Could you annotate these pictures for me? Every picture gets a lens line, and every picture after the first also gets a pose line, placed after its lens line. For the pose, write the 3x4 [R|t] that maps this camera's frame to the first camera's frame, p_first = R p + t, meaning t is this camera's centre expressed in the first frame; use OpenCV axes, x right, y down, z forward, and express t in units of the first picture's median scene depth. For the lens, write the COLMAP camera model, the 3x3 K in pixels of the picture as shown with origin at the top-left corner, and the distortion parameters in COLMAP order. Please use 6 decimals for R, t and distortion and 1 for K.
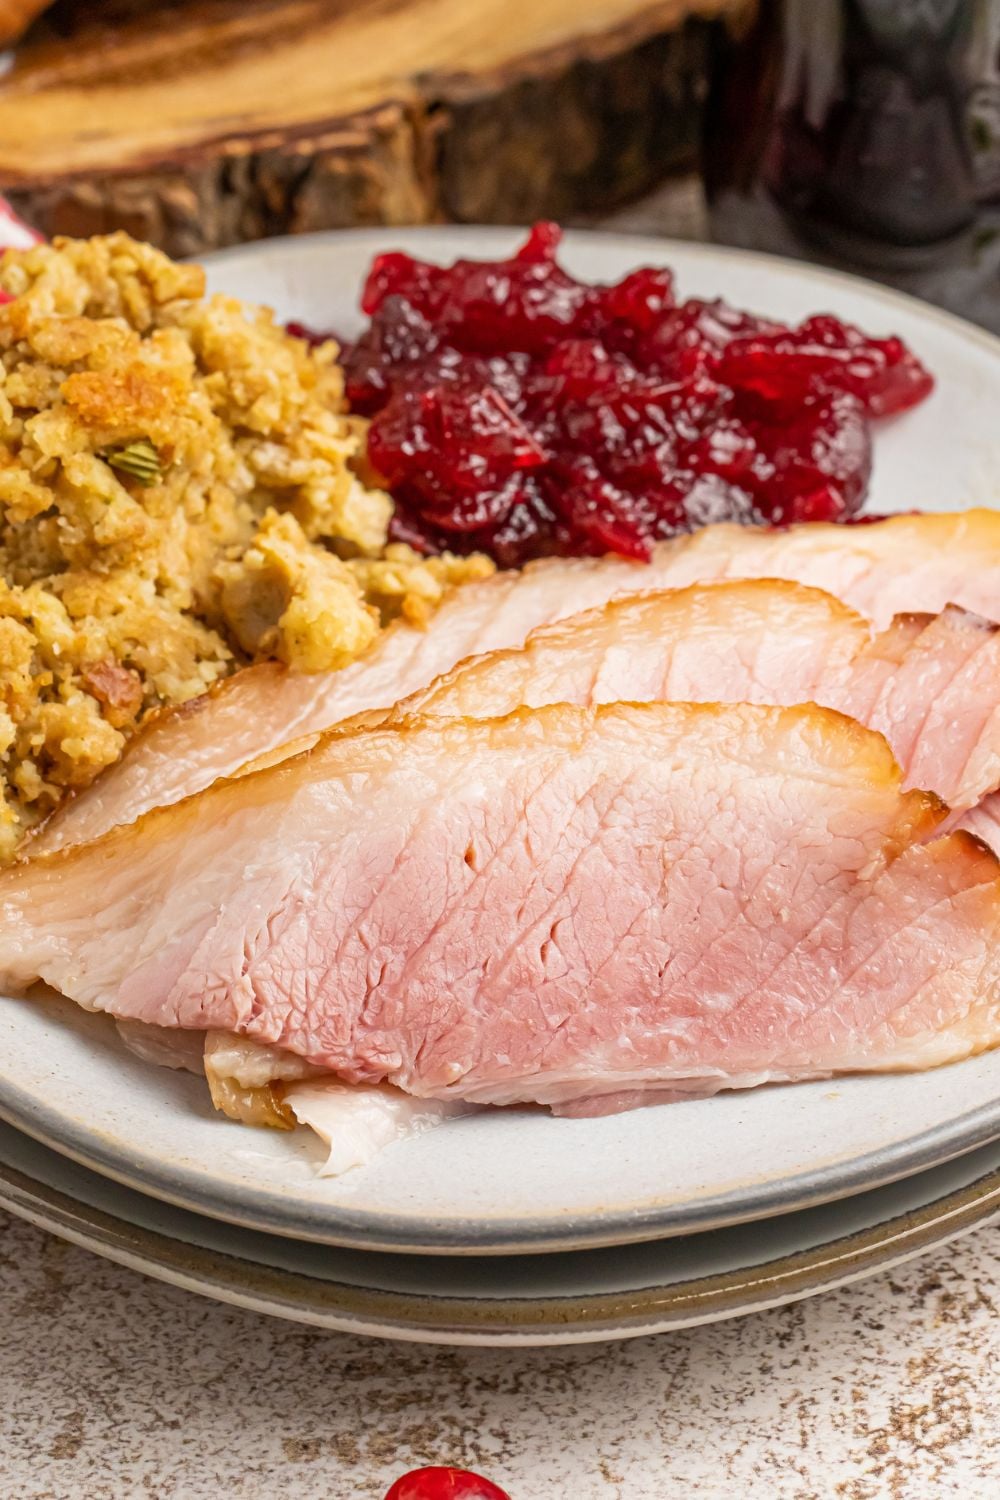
lens RADIAL K [[7270.2, 0, 500.0], [0, 7270.2, 750.0], [0, 0, 1]] dist [0.050118, -0.200083]
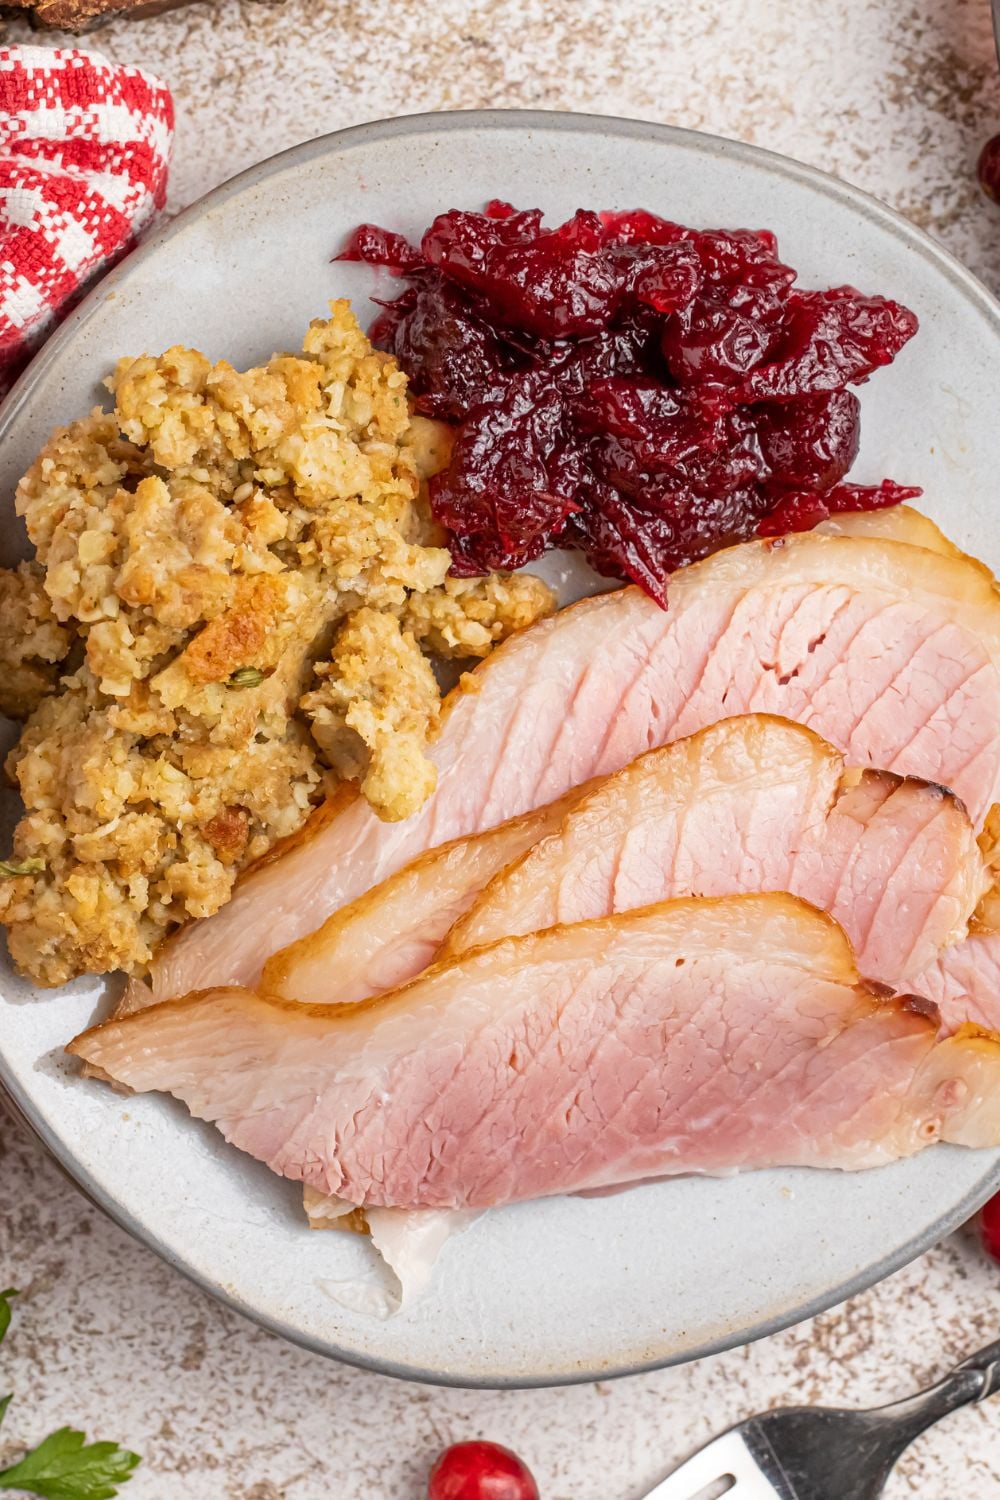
lens RADIAL K [[7270.2, 0, 500.0], [0, 7270.2, 750.0], [0, 0, 1]] dist [0.050118, -0.200083]
pose [[0.999169, 0.013562, 0.038425, -0.055890], [-0.038058, 0.647572, 0.761053, -0.985913], [-0.014561, -0.761883, 0.647551, 0.221554]]
